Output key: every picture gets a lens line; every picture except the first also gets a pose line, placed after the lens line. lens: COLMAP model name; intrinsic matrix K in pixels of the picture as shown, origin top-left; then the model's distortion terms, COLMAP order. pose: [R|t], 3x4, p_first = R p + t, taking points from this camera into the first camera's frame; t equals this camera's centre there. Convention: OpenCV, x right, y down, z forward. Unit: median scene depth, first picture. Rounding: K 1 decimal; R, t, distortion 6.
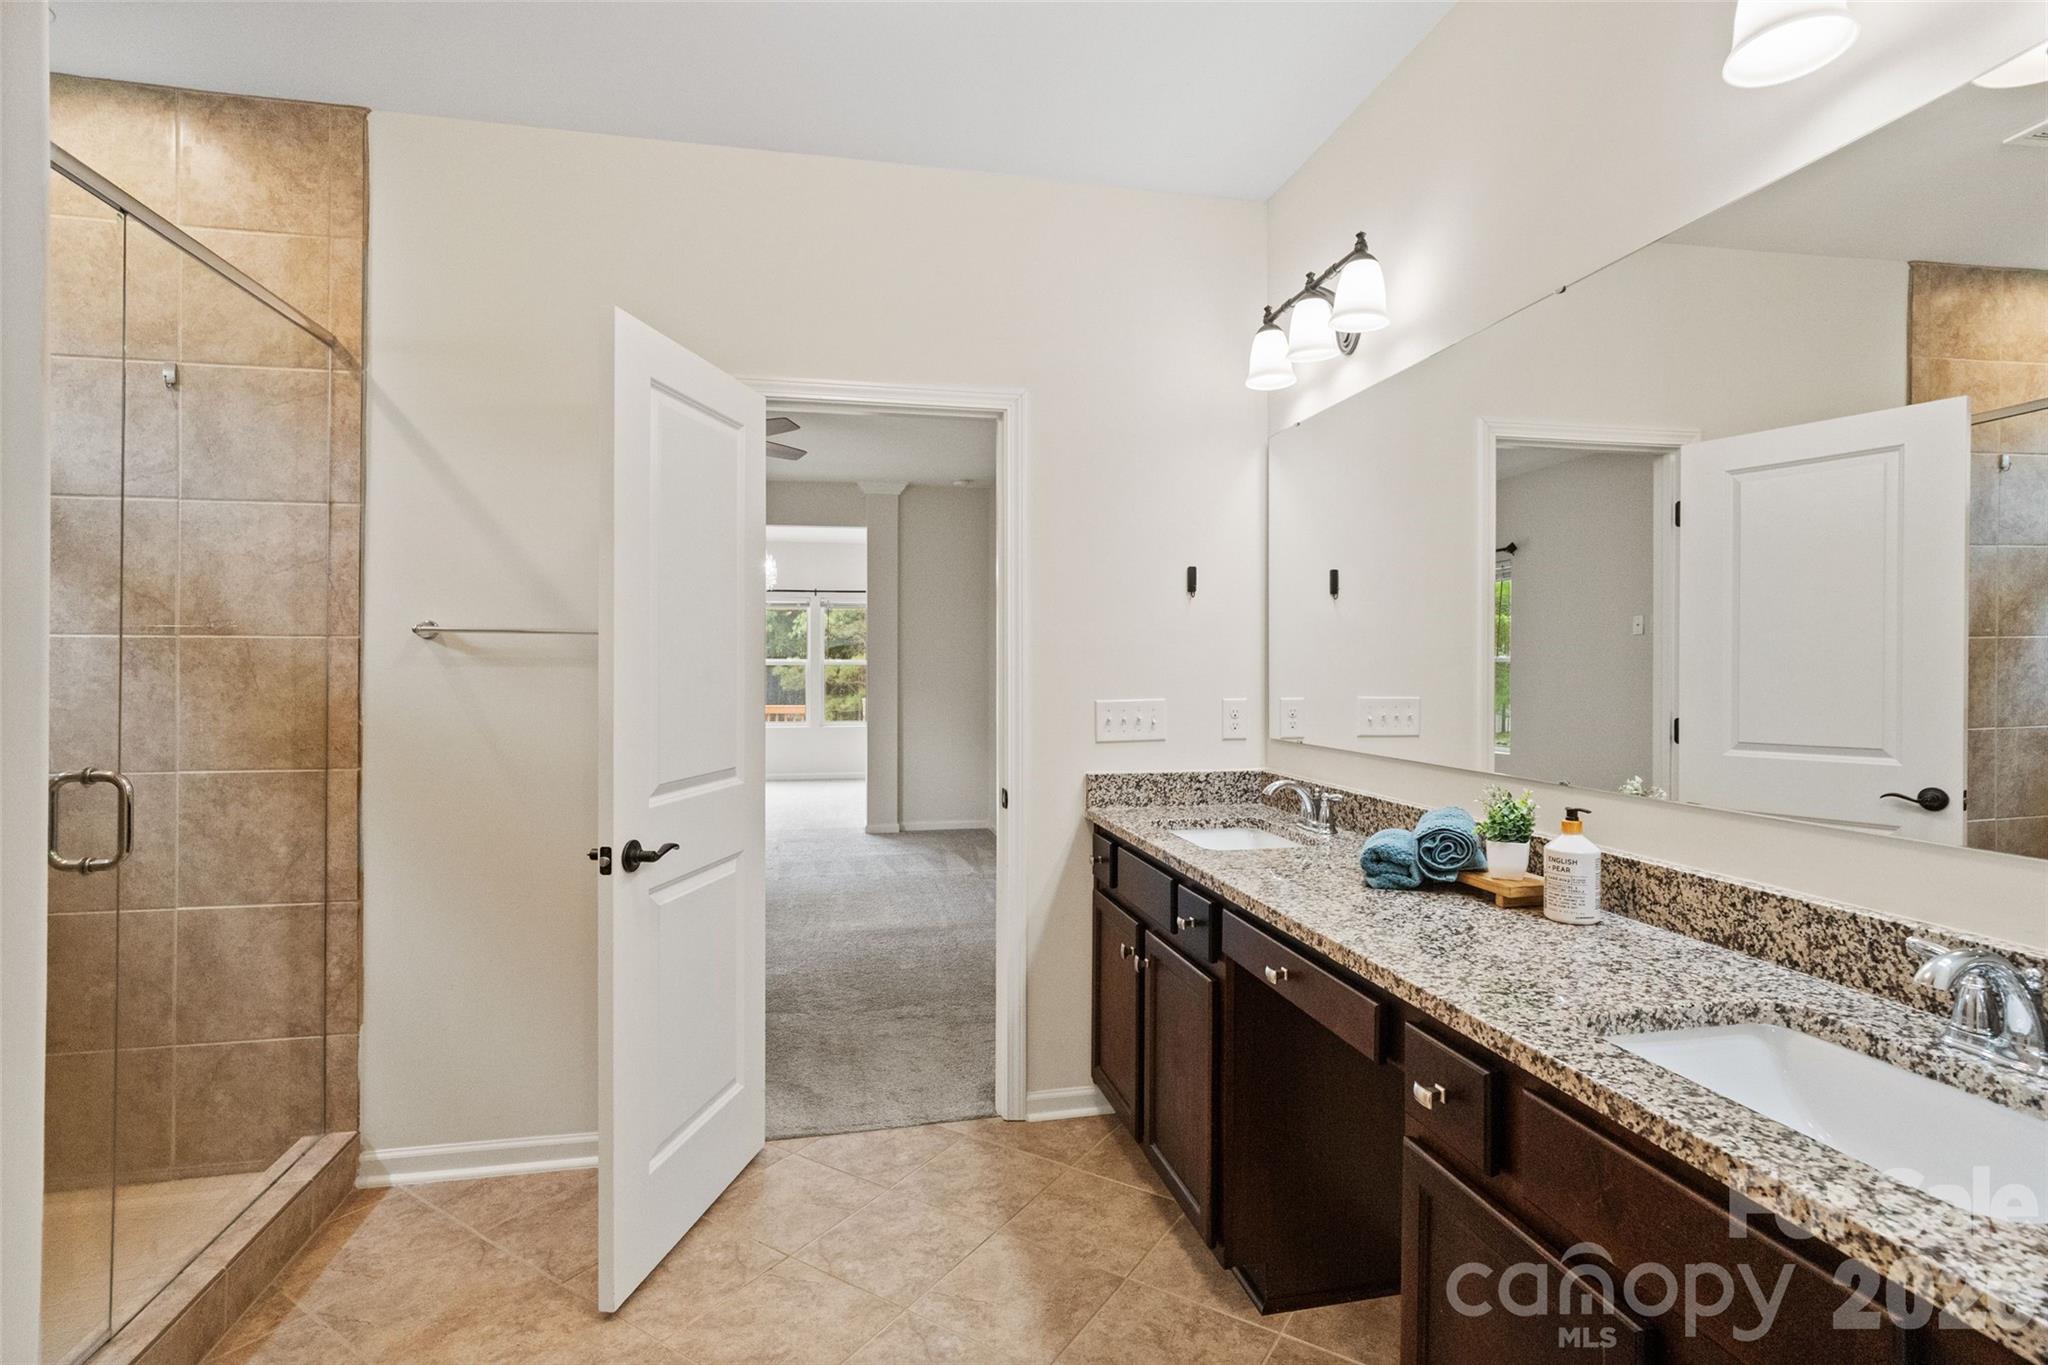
lens RADIAL K [[988.4, 0, 1023.9], [0, 988.4, 651.5], [0, 0, 1]] dist [-0.015481, -0.000135]
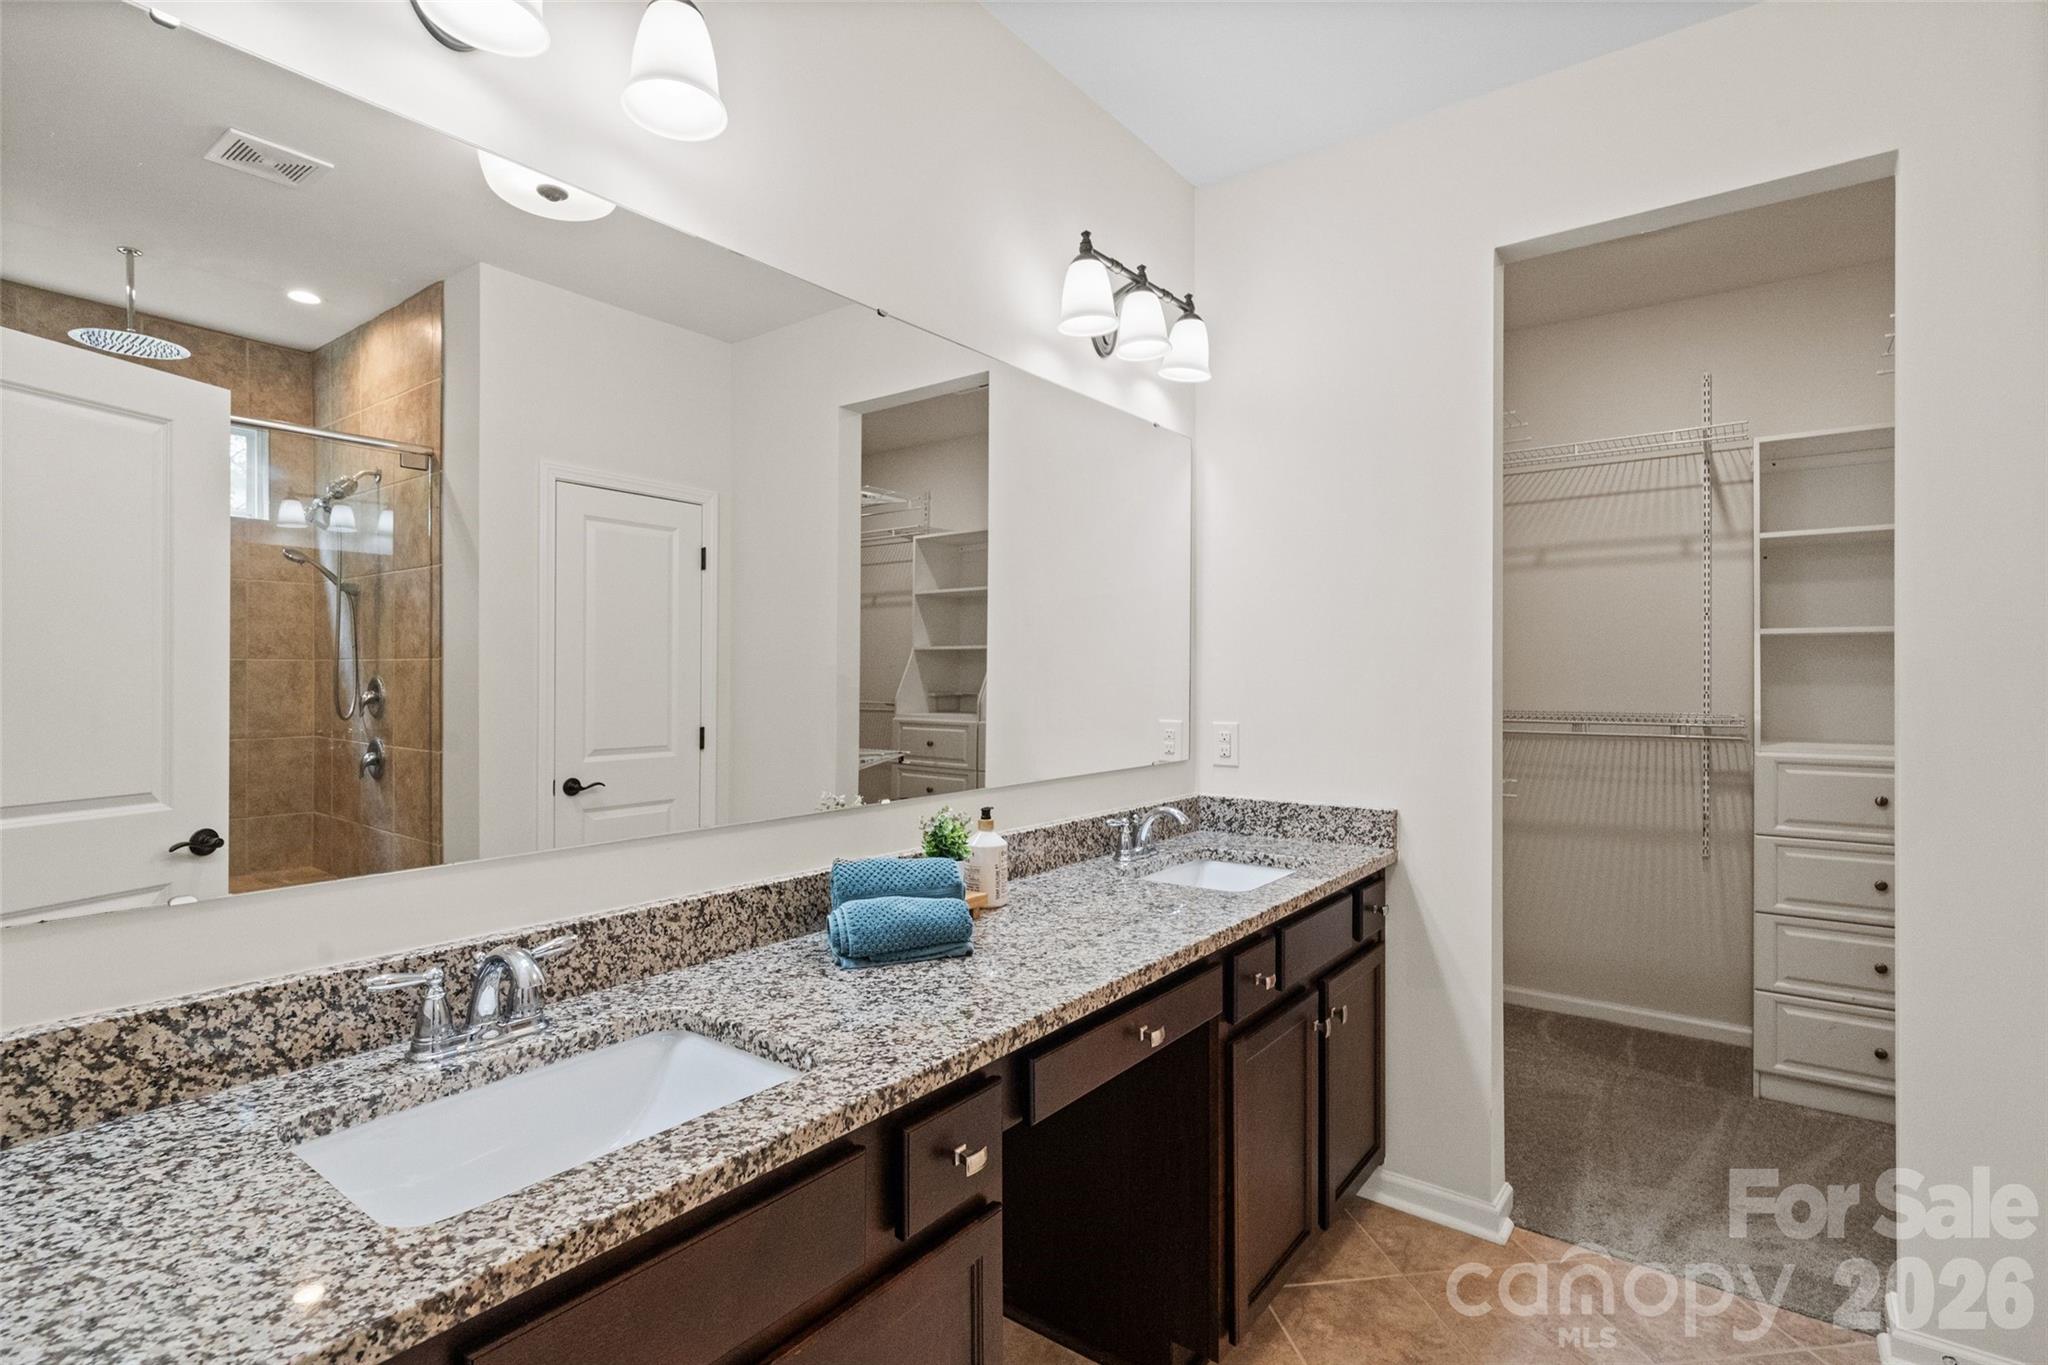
lens RADIAL K [[958.2, 0, 1025.8], [0, 958.2, 686.9], [0, 0, 1]] dist [-0.009136, 0.001675]
pose [[-0.633266, -0.003095, 0.773928, -0.333749], [-0.002246, 0.999995, 0.002161, 0.015714], [-0.773931, -0.000369, -0.633270, 1.658604]]
